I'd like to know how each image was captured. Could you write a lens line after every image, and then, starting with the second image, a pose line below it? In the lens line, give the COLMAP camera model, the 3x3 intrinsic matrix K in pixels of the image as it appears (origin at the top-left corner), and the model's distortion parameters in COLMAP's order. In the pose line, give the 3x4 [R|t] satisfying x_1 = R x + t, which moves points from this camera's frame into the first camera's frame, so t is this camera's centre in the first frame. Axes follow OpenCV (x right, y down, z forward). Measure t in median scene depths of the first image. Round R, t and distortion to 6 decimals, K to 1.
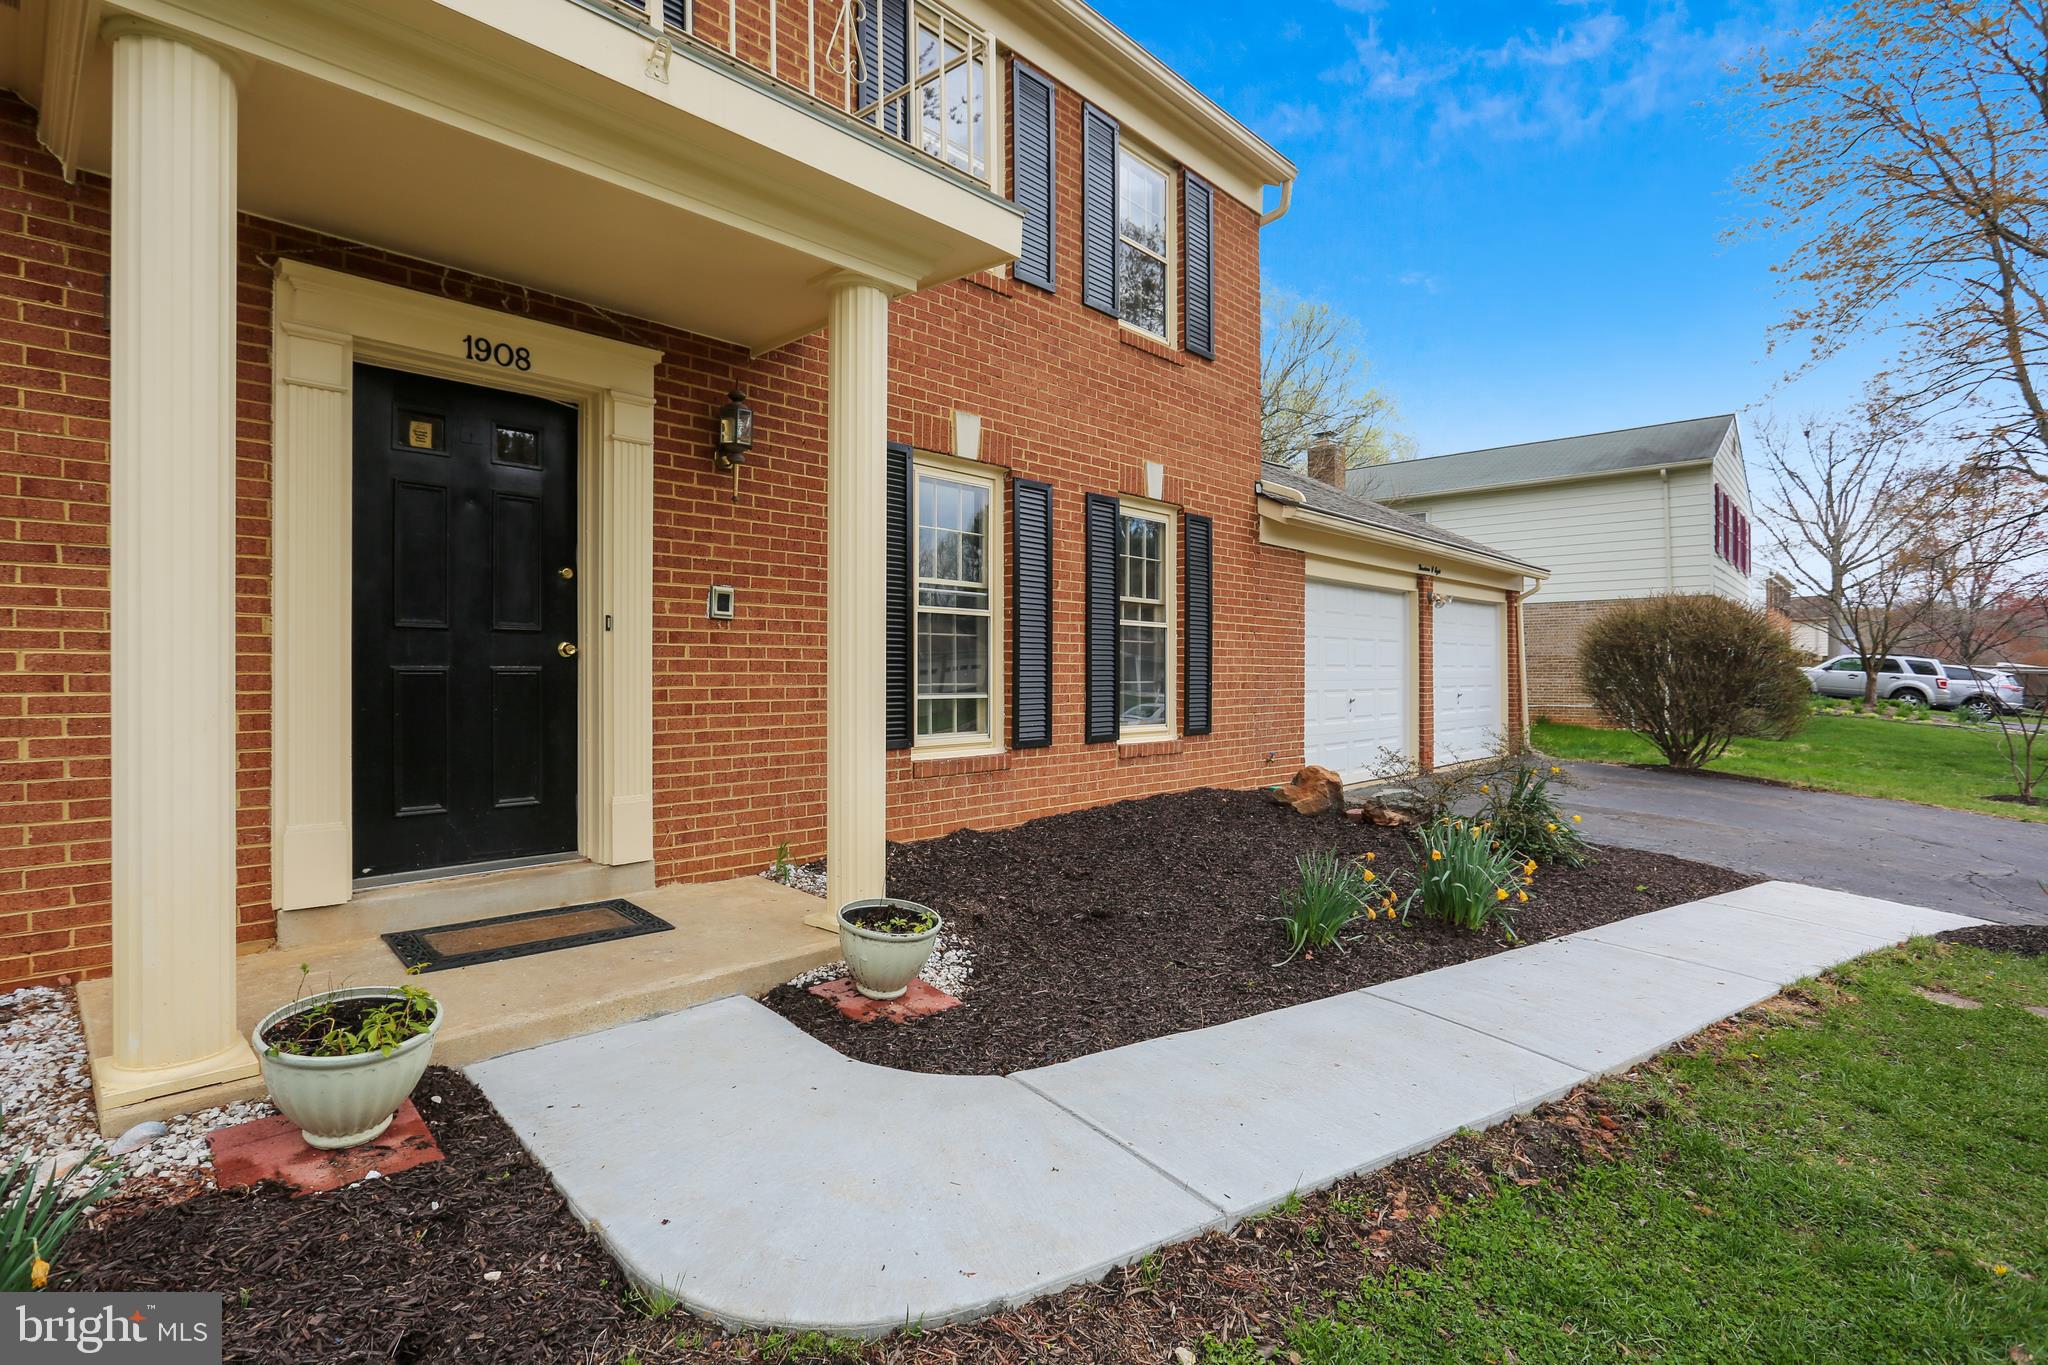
lens RADIAL K [[1034.3, 0, 1061.2], [0, 1034.3, 679.0], [0, 0, 1]] dist [-0.008323, 0.003194]
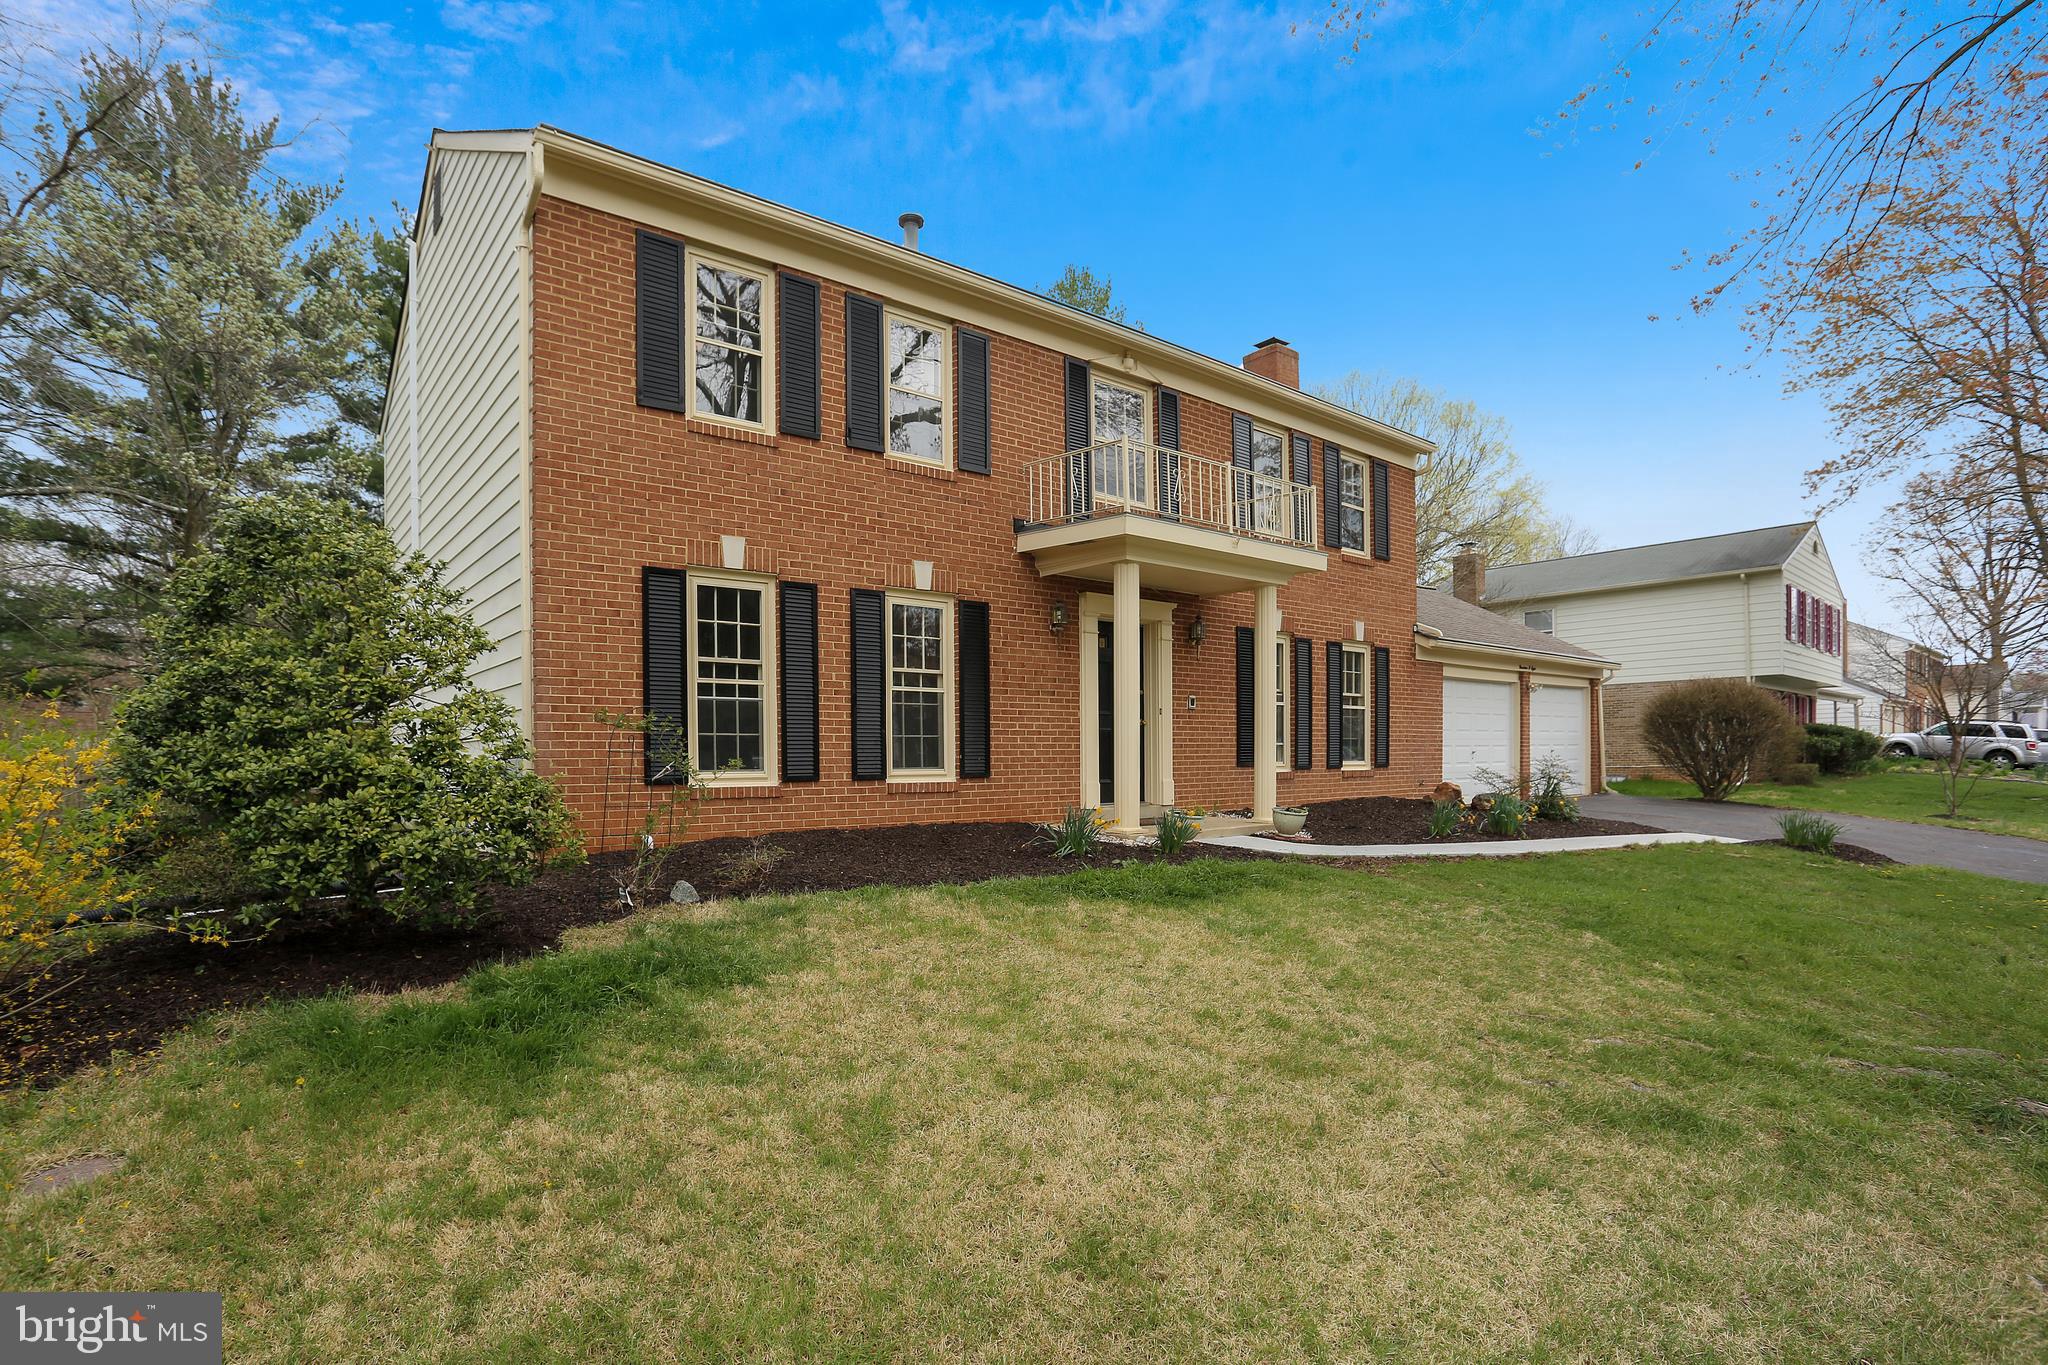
lens RADIAL K [[1034.3, 0, 995.2], [0, 1034.3, 763.3], [0, 0, 1]] dist [-0.008323, 0.003194]
pose [[0.985471, -0.005694, -0.169746, -0.294059], [0.006401, 0.999973, 0.003619, 0.046026], [0.169721, -0.004653, 0.985481, -1.161531]]
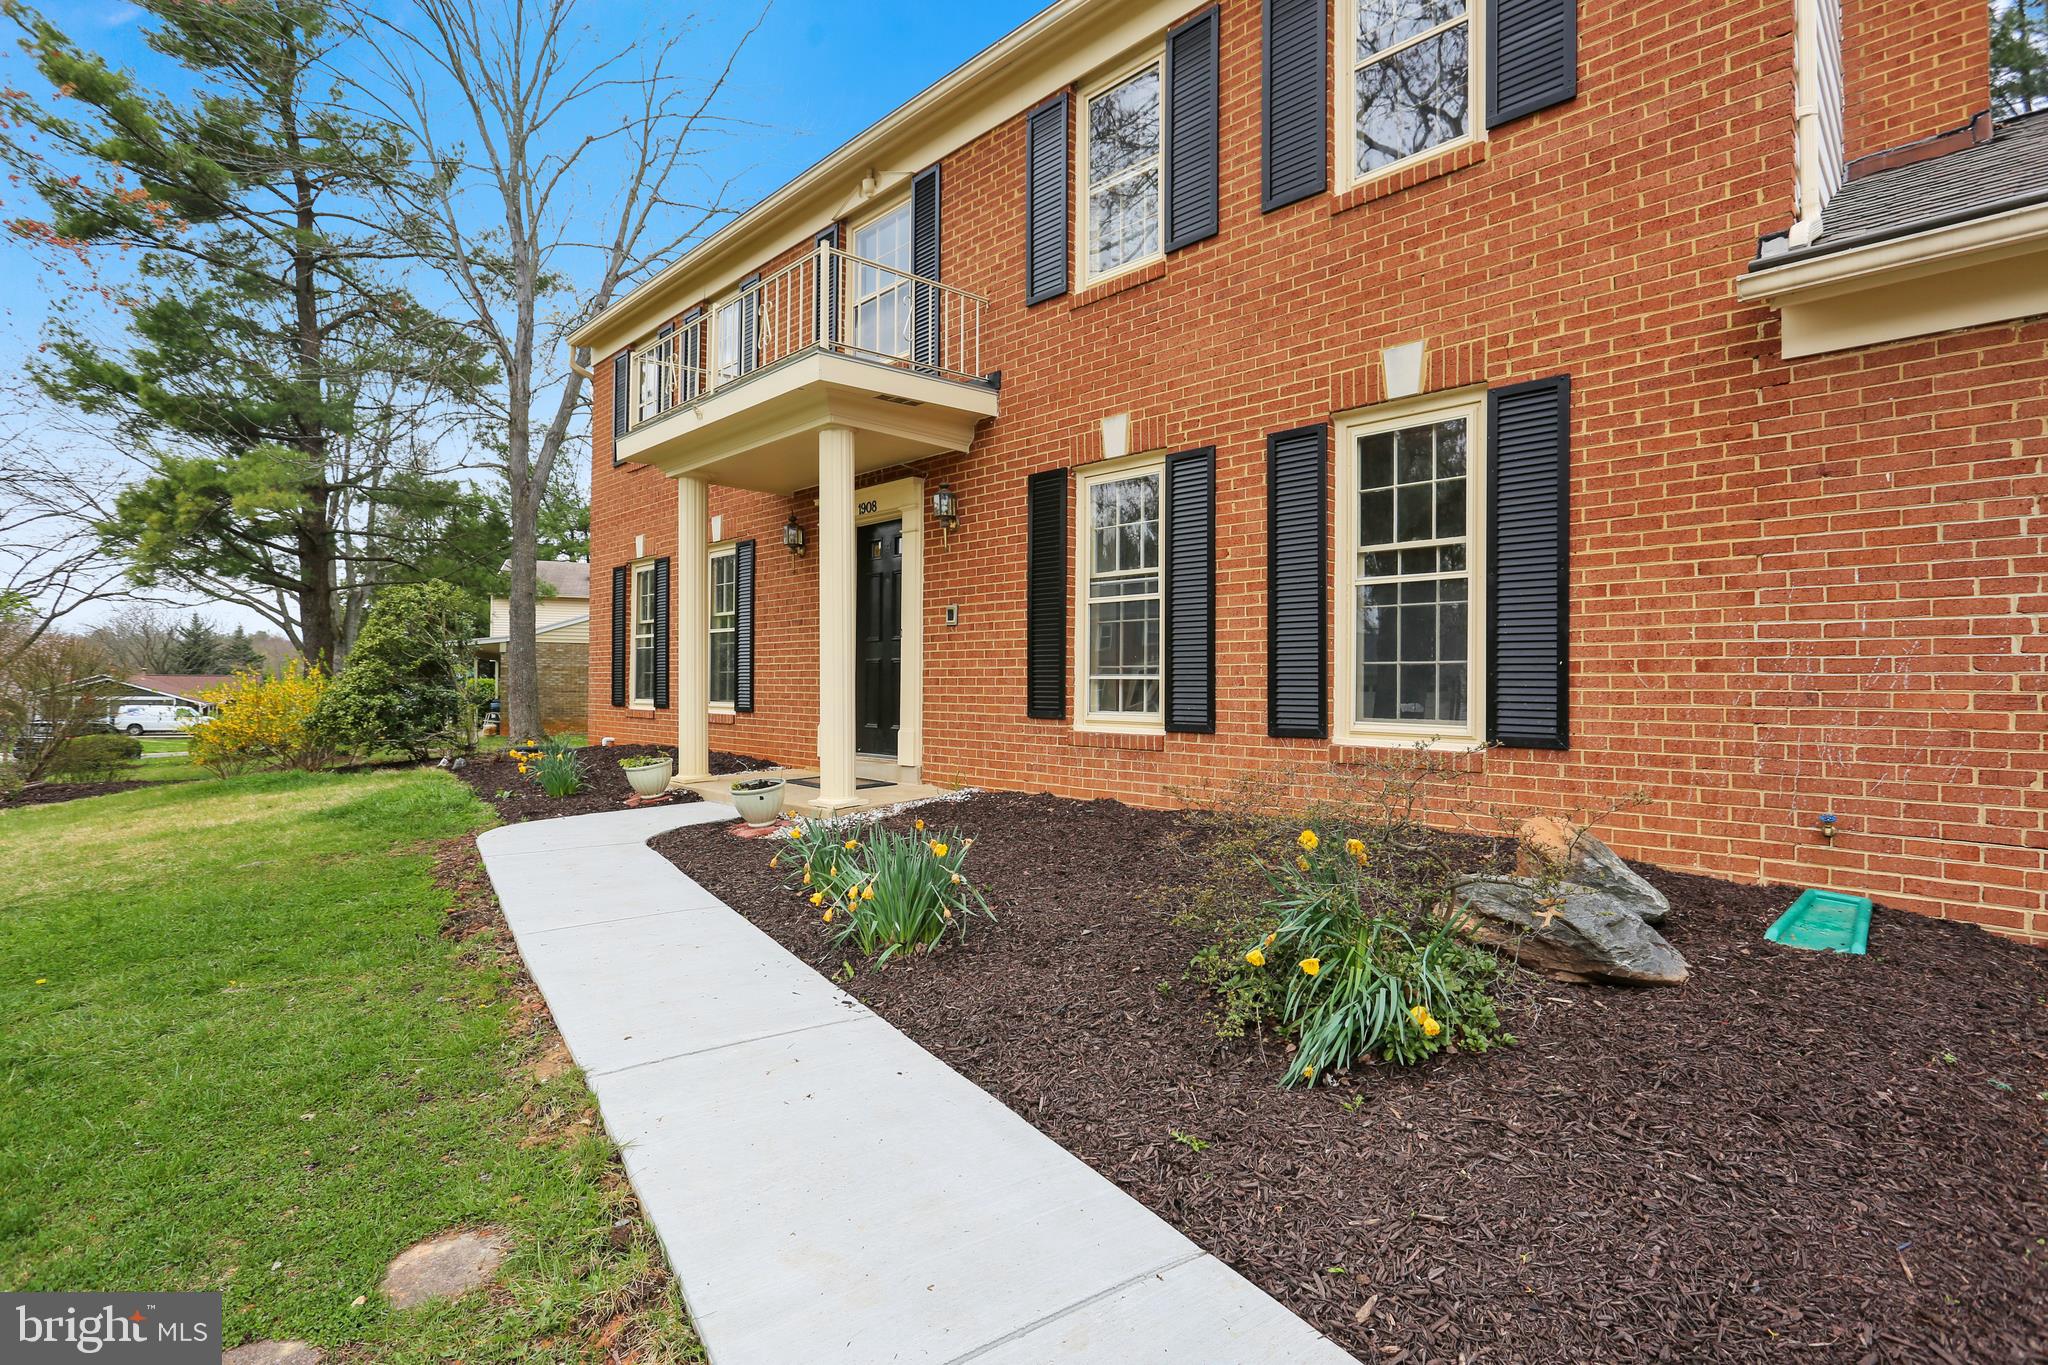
lens RADIAL K [[969.2, 0, 975.5], [0, 969.2, 663.9], [0, 0, 1]] dist [0.004313, 0.001464]
pose [[-0.099030, -0.019379, -0.994896, 0.912372], [-0.008689, 0.999789, -0.018609, 0.022935], [0.995046, 0.006802, -0.099178, 0.937097]]
